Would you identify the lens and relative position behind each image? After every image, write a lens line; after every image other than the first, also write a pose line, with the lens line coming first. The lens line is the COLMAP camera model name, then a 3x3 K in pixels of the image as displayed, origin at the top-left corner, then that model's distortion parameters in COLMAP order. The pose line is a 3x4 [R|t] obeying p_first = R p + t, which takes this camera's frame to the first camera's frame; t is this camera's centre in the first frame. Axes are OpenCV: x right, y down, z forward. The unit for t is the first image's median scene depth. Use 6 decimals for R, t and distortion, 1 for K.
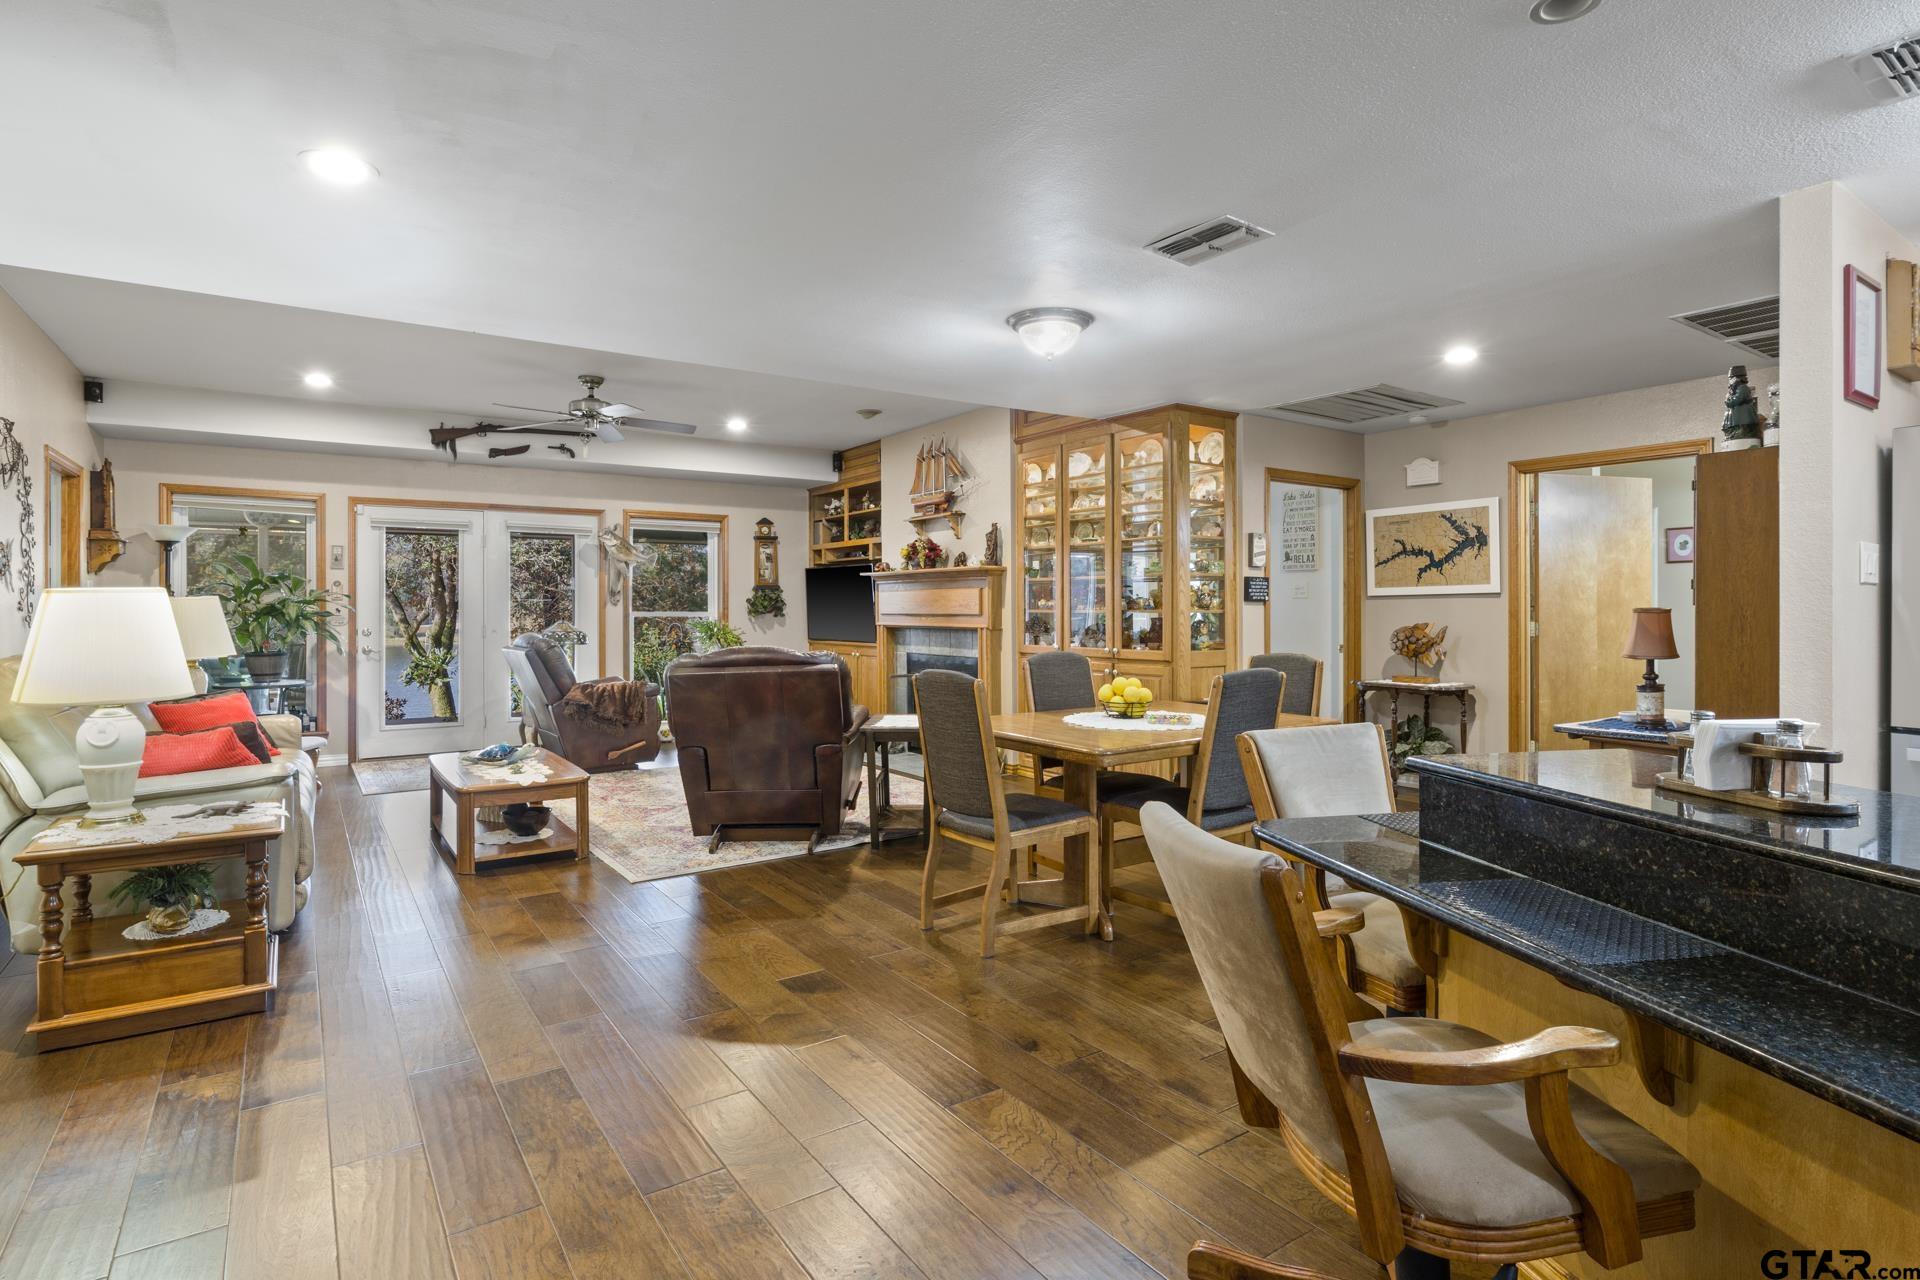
lens RADIAL K [[967.9, 0, 958.3], [0, 967.9, 619.2], [0, 0, 1]] dist [-0.001617, -0.000084]
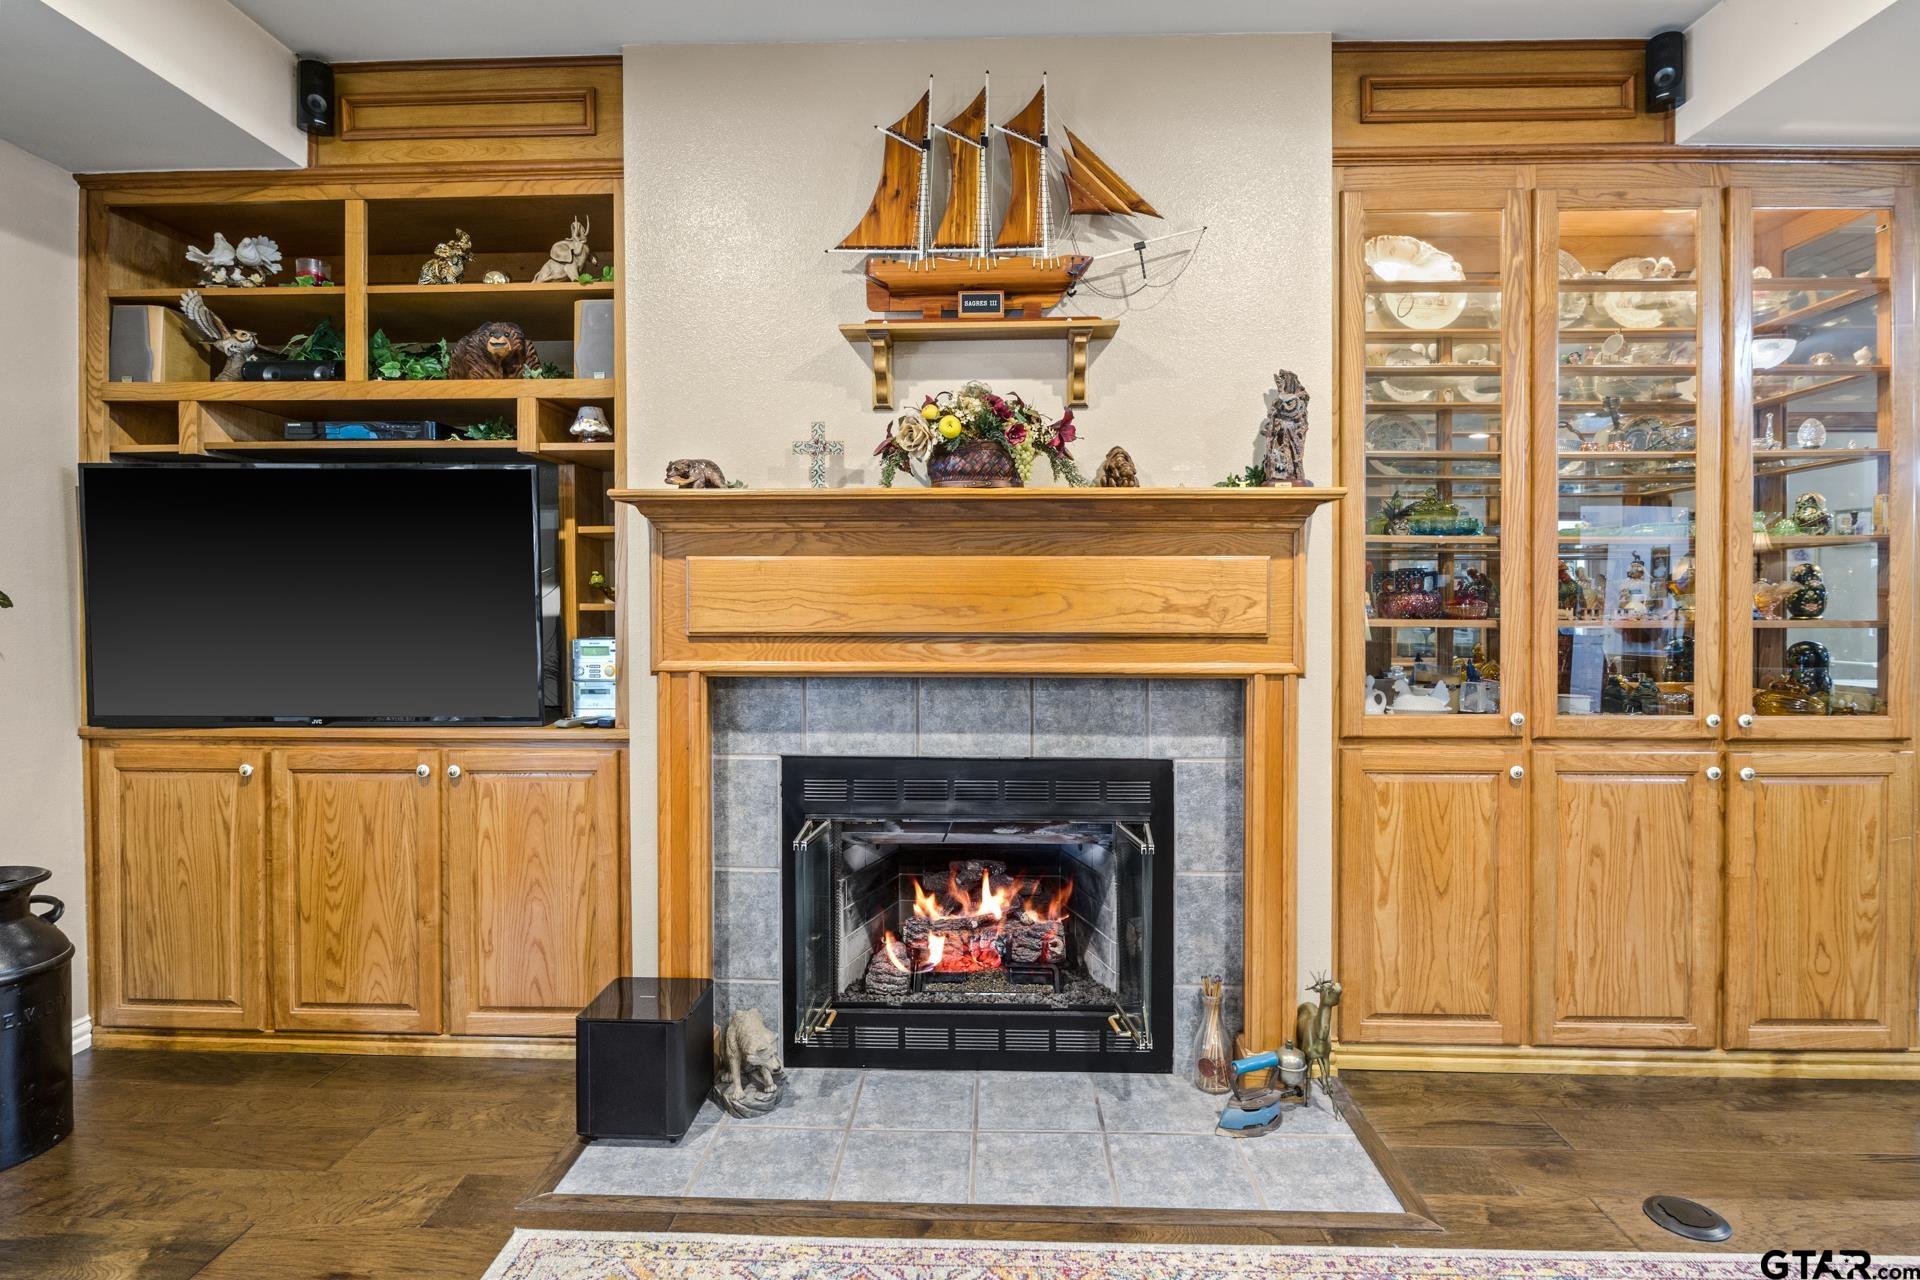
lens RADIAL K [[967.9, 0, 958.3], [0, 967.9, 619.2], [0, 0, 1]] dist [-0.001617, -0.000084]
pose [[0.598886, 0.007117, 0.800802, -0.249376], [0.004526, 0.999914, -0.012272, -0.005262], [-0.800821, 0.010974, 0.598803, 0.711624]]
